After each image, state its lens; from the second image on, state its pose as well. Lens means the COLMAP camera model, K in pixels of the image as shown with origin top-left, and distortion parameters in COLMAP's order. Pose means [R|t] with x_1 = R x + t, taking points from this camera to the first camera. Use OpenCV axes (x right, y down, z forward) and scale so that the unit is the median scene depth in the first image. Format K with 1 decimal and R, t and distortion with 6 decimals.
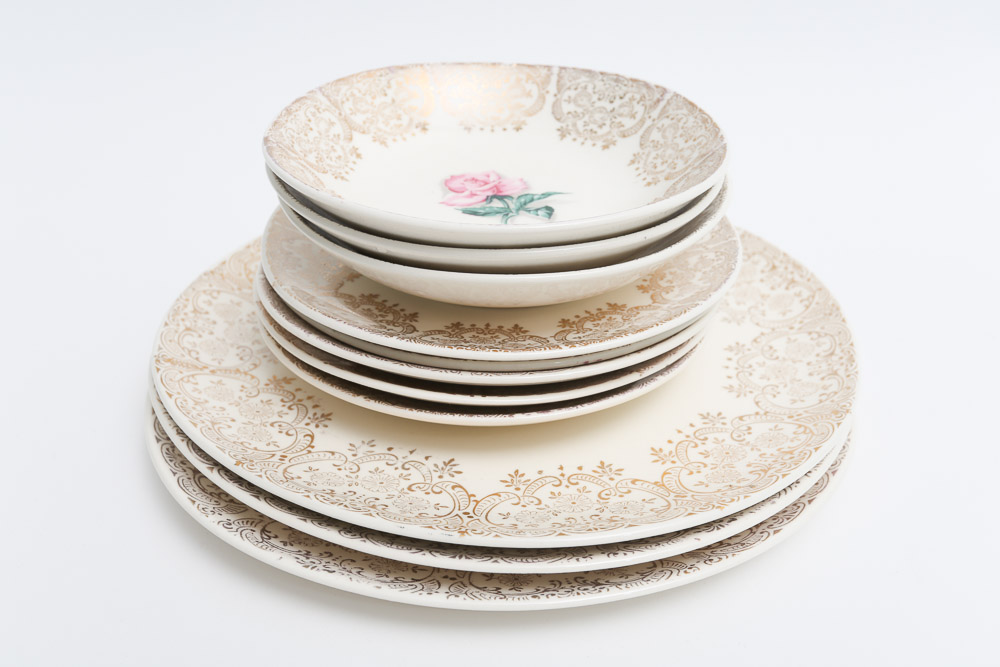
lens RADIAL K [[930.6, 0, 495.9], [0, 930.6, 334.9], [0, 0, 1]] dist [-0.015665, 0.000000]
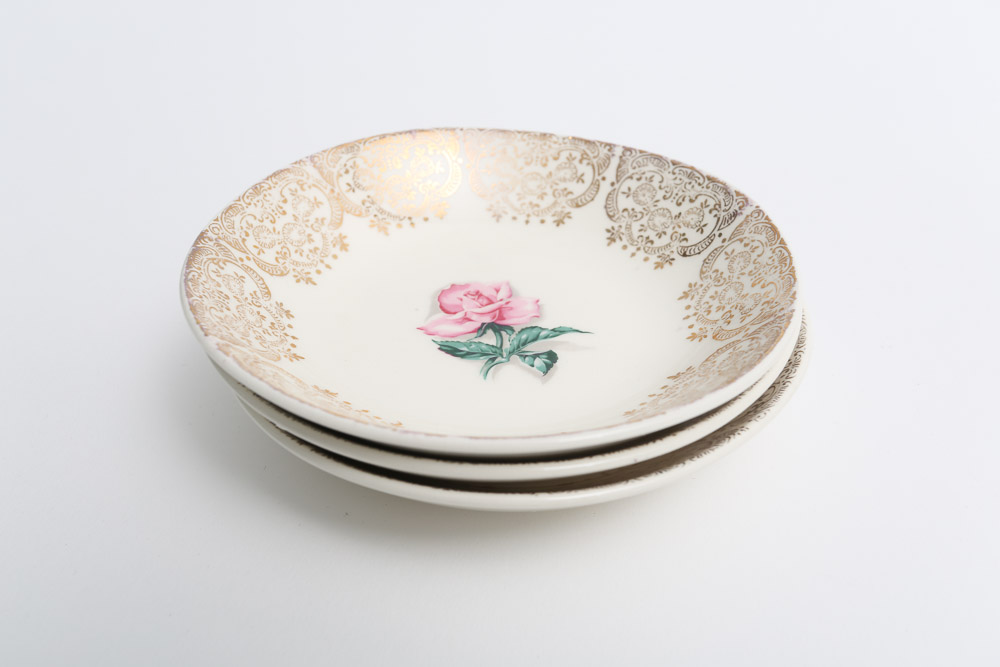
lens RADIAL K [[930.6, 0, 496.9], [0, 930.6, 332.7], [0, 0, 1]] dist [-0.015665, 0.000000]
pose [[0.973969, 0.128301, -0.186878, 0.145683], [-0.121424, 0.991447, 0.047842, -0.176710], [0.191418, -0.023905, 0.981217, 0.232753]]
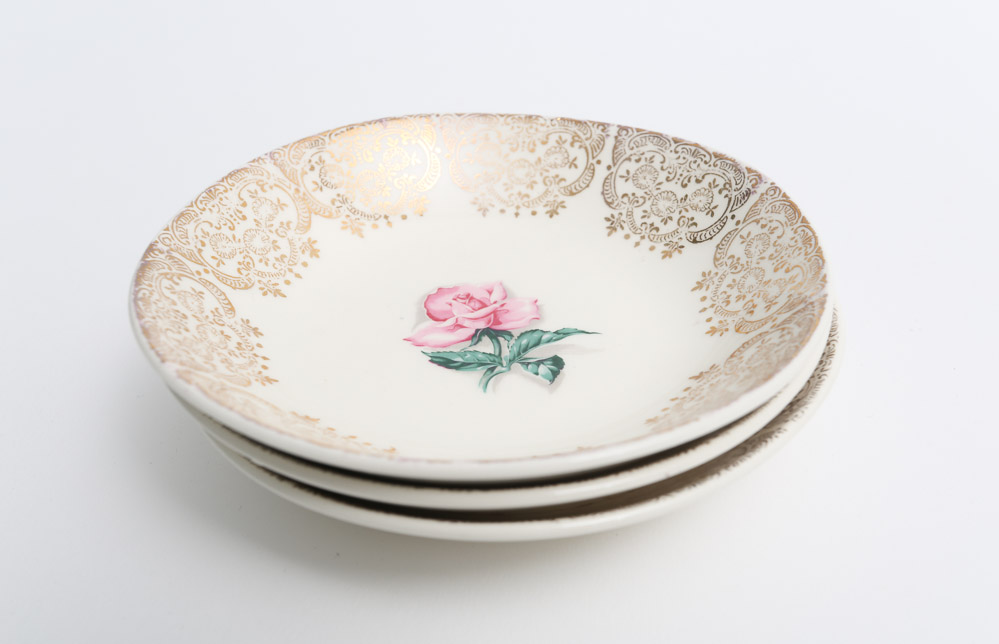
lens RADIAL K [[980.0, 0, 520.4], [0, 980.0, 343.5], [0, 0, 1]] dist [-0.005809, 0.000000]
pose [[0.987642, 0.072098, -0.139159, 0.122825], [-0.065816, 0.996616, 0.049233, -0.173631], [0.142238, -0.039466, 0.989045, 0.274479]]
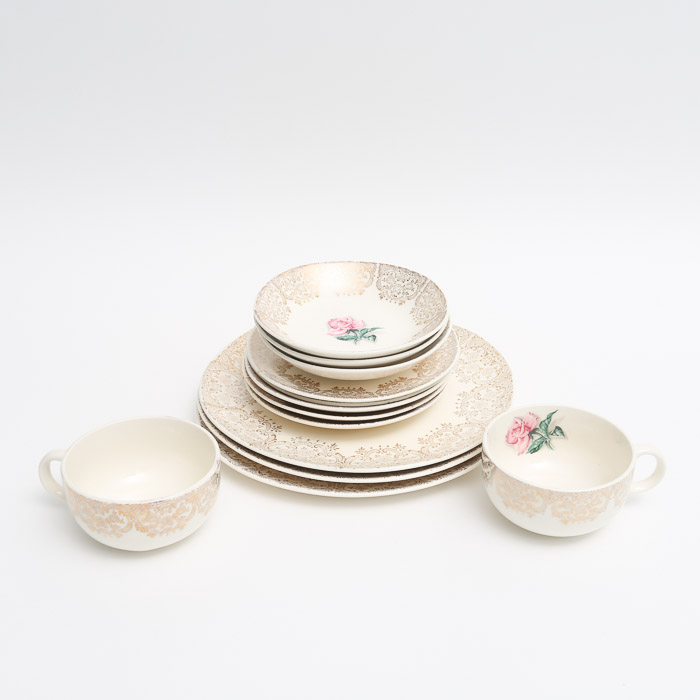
lens RADIAL K [[917.3, 0, 352.3], [0, 917.3, 344.3], [0, 0, 1]] dist [-0.035628, 0.000000]
pose [[0.999878, -0.014765, 0.005015, -0.008751], [0.014911, 0.999425, -0.030452, -0.044405], [-0.004562, 0.030523, 0.999524, -1.230664]]
